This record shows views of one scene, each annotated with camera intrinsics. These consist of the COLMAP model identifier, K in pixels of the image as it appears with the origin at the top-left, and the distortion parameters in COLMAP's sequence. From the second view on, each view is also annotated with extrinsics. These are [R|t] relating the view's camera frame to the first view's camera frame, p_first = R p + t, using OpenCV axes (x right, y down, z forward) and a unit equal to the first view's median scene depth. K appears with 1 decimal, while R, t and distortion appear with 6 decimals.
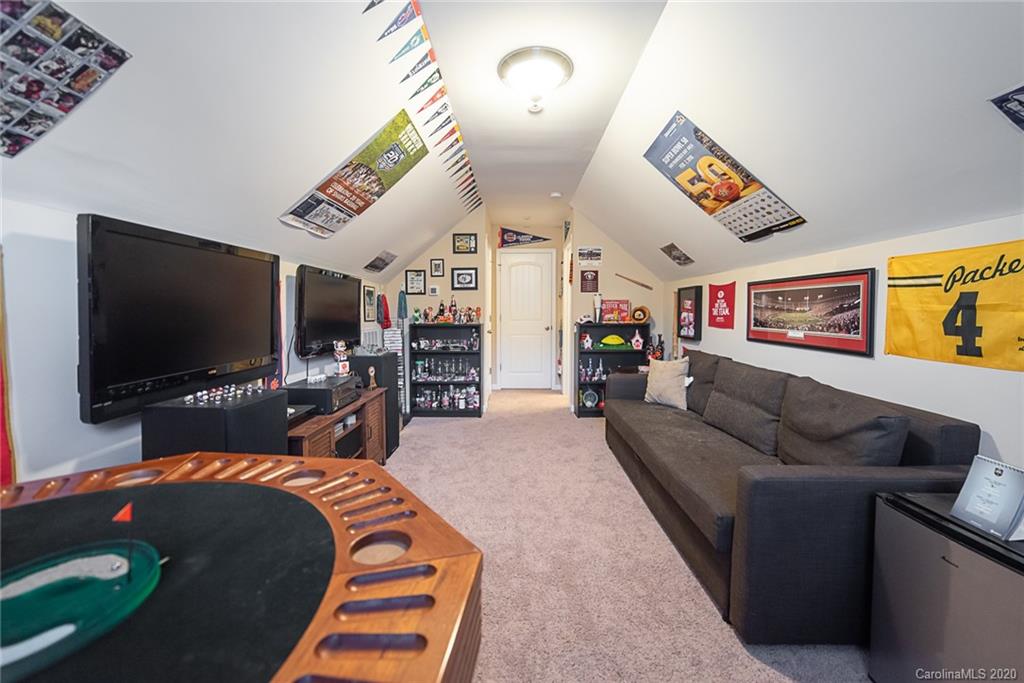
lens RADIAL K [[401.2, 0, 513.6], [0, 401.2, 332.5], [0, 0, 1]] dist [-0.002291, 0.000085]
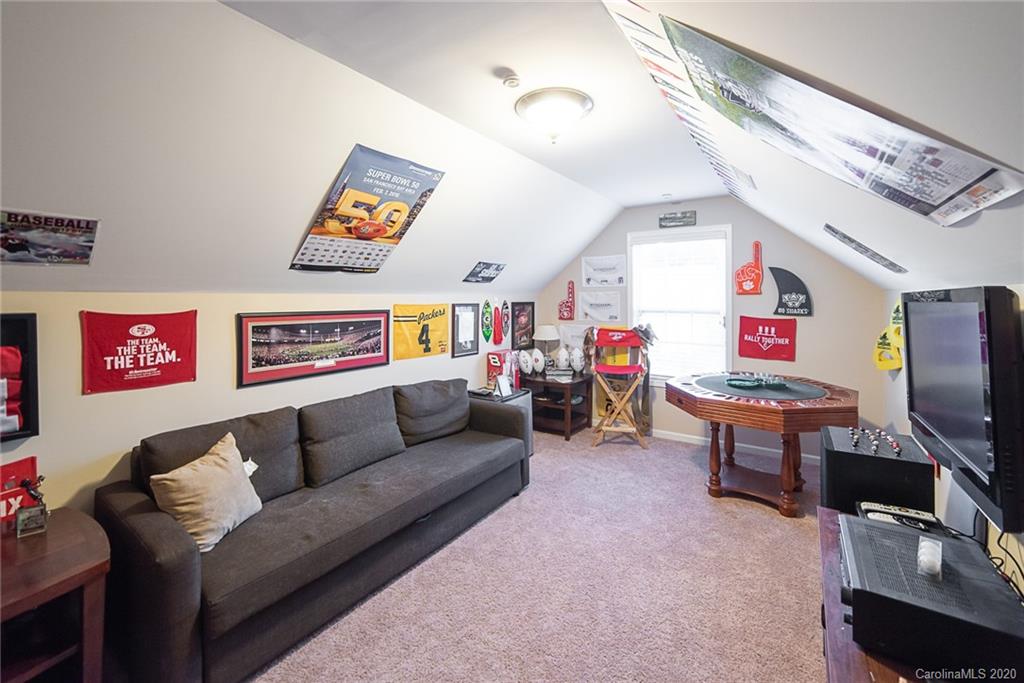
lens RADIAL K [[415.0, 0, 515.7], [0, 415.0, 296.2], [0, 0, 1]] dist [-0.000566, 0.000038]
pose [[-0.829330, 0.000043, 0.558759, -0.383303], [0.027845, 0.998761, 0.041252, -0.221054], [-0.558065, 0.049770, -0.828304, 1.715794]]
